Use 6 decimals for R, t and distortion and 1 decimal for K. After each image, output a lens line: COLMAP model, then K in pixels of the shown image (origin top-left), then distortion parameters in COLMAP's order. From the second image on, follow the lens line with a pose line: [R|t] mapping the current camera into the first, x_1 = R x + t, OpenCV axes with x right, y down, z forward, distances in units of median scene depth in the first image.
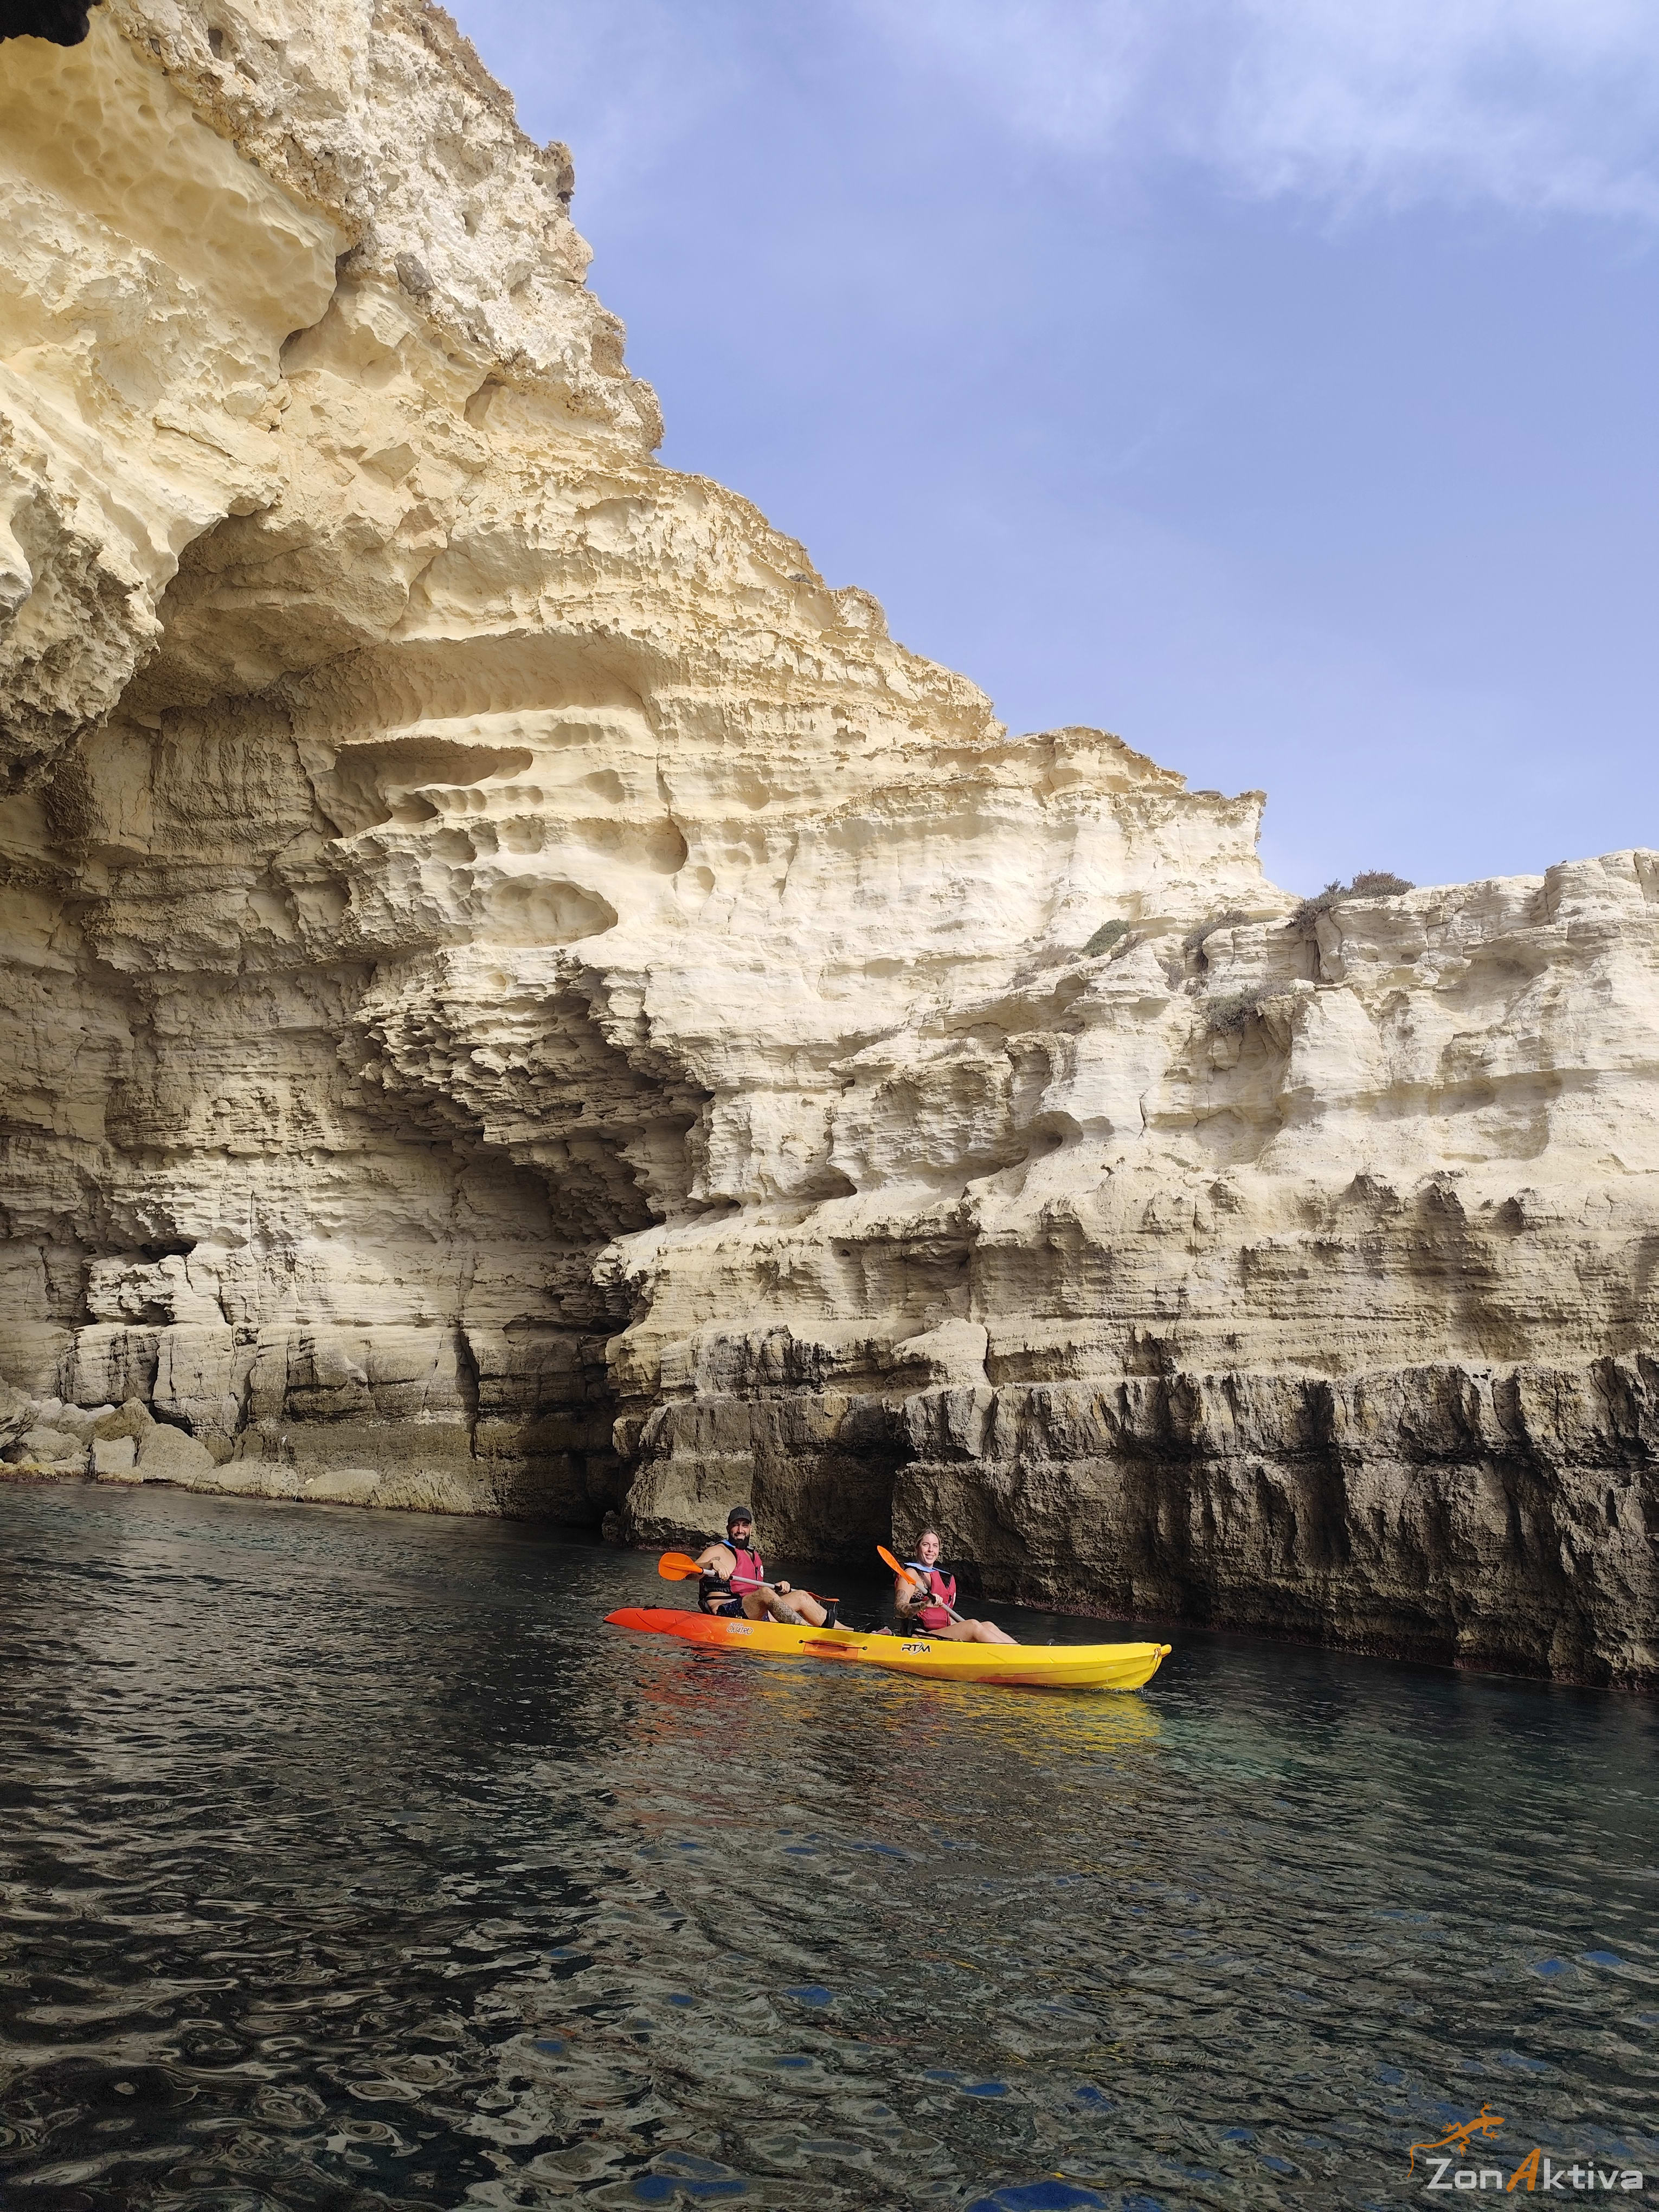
lens RADIAL K [[1531.7, 0, 831.9], [0, 1531.7, 1106.7], [0, 0, 1]] dist [0.043769, -0.051172]
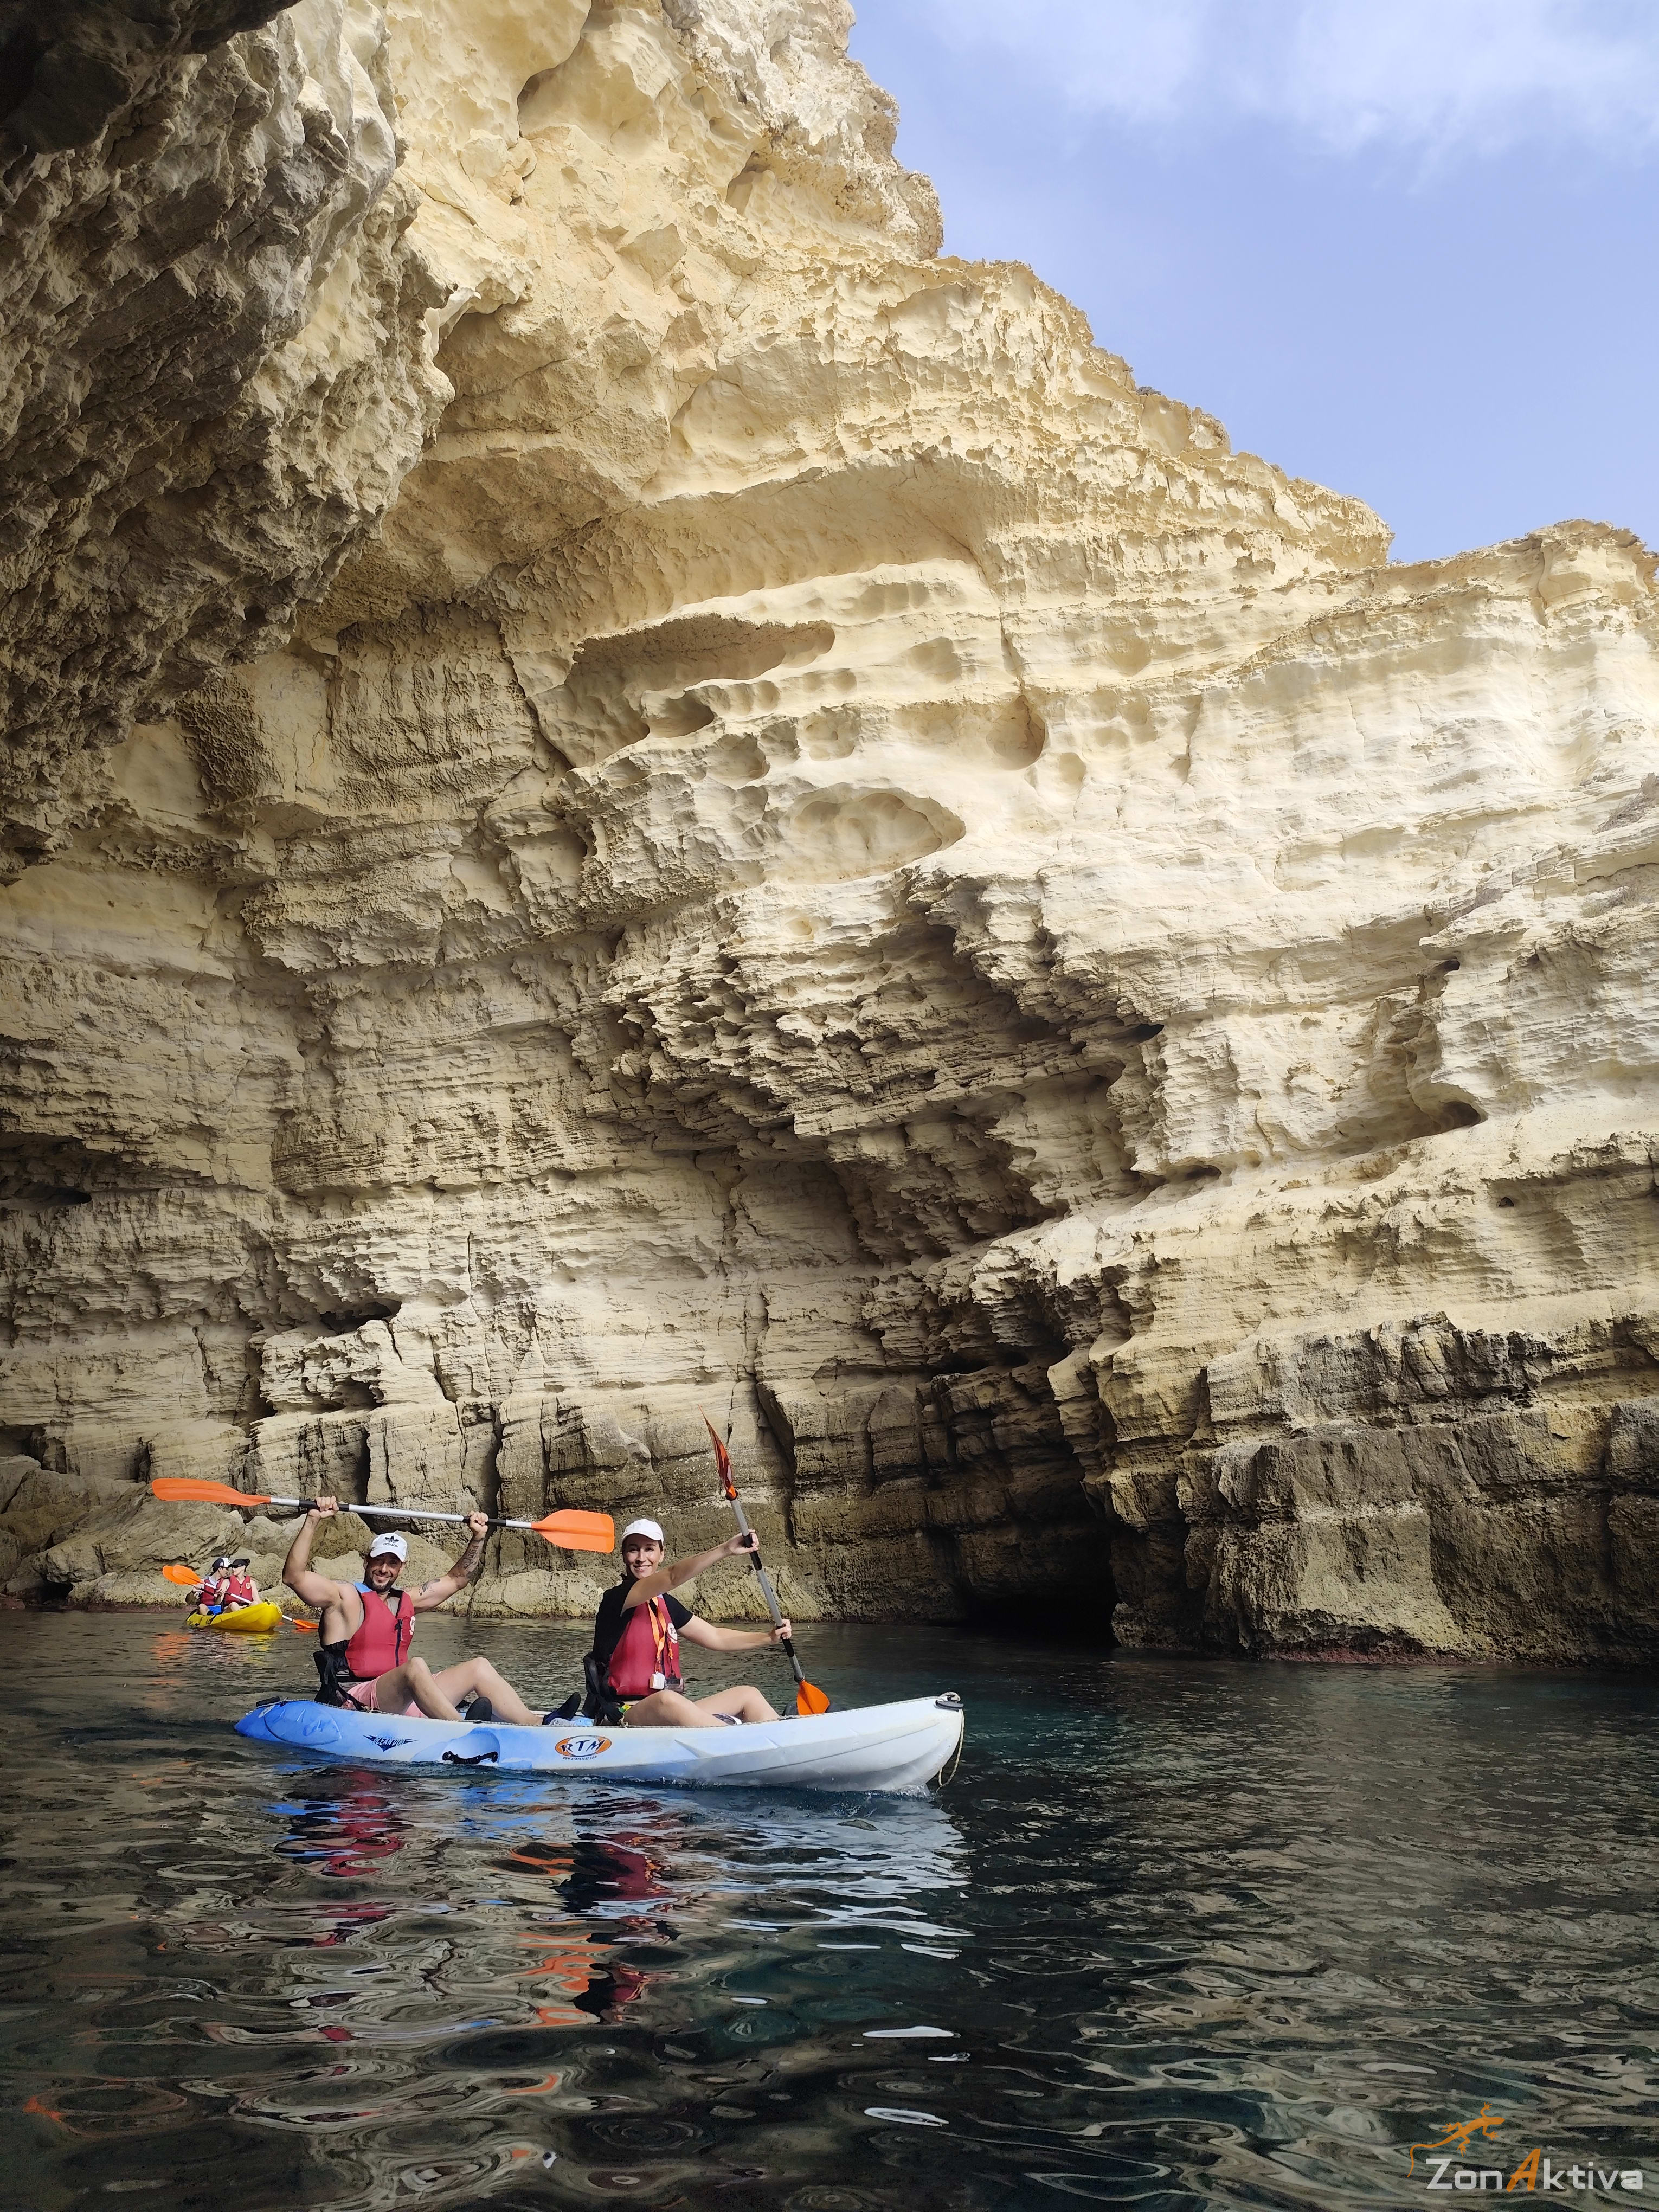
lens RADIAL K [[1531.7, 0, 834.8], [0, 1531.7, 1111.8], [0, 0, 1]] dist [0.043769, -0.051172]
pose [[0.997182, -0.075000, 0.001712, -0.216107], [0.075008, 0.996383, -0.039926, 0.045529], [0.001289, 0.039942, 0.999201, 0.232250]]
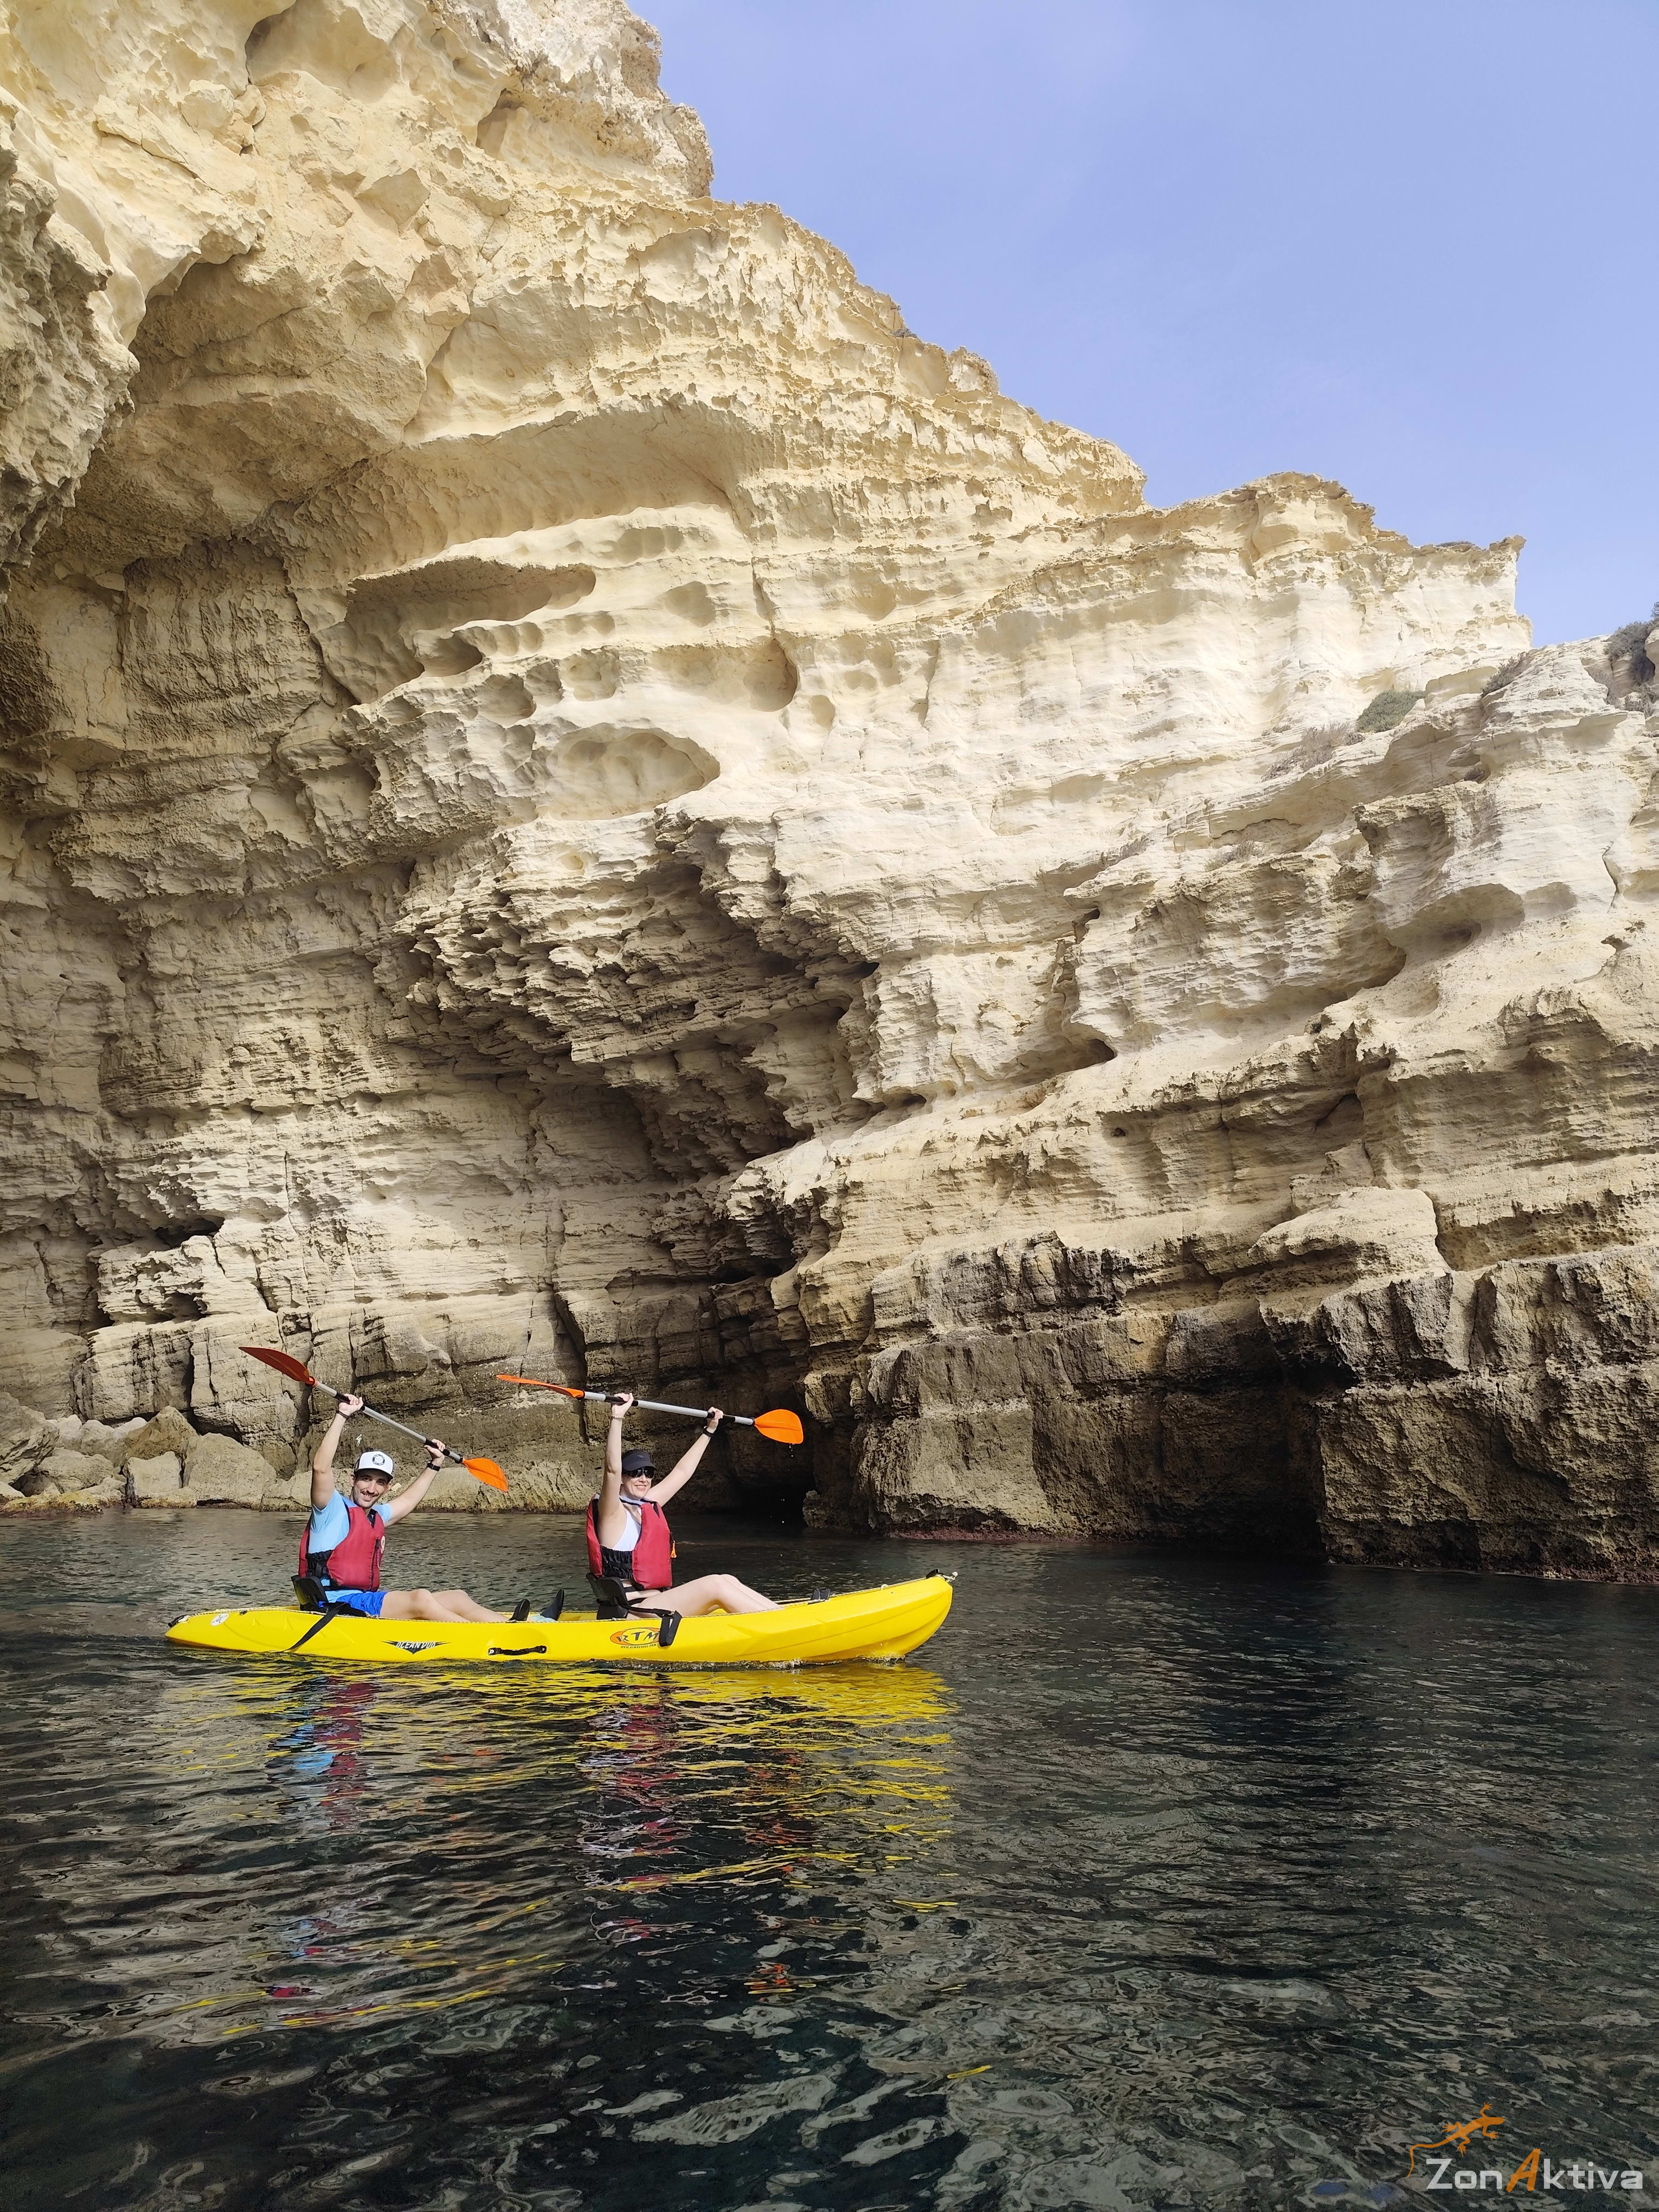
lens RADIAL K [[1531.7, 0, 834.7], [0, 1531.7, 1125.9], [0, 0, 1]] dist [0.043769, -0.051172]
pose [[0.996529, -0.080902, 0.019610, -0.109942], [0.080162, 0.996131, 0.036004, 0.040535], [-0.022447, -0.034307, 0.999159, 0.182444]]
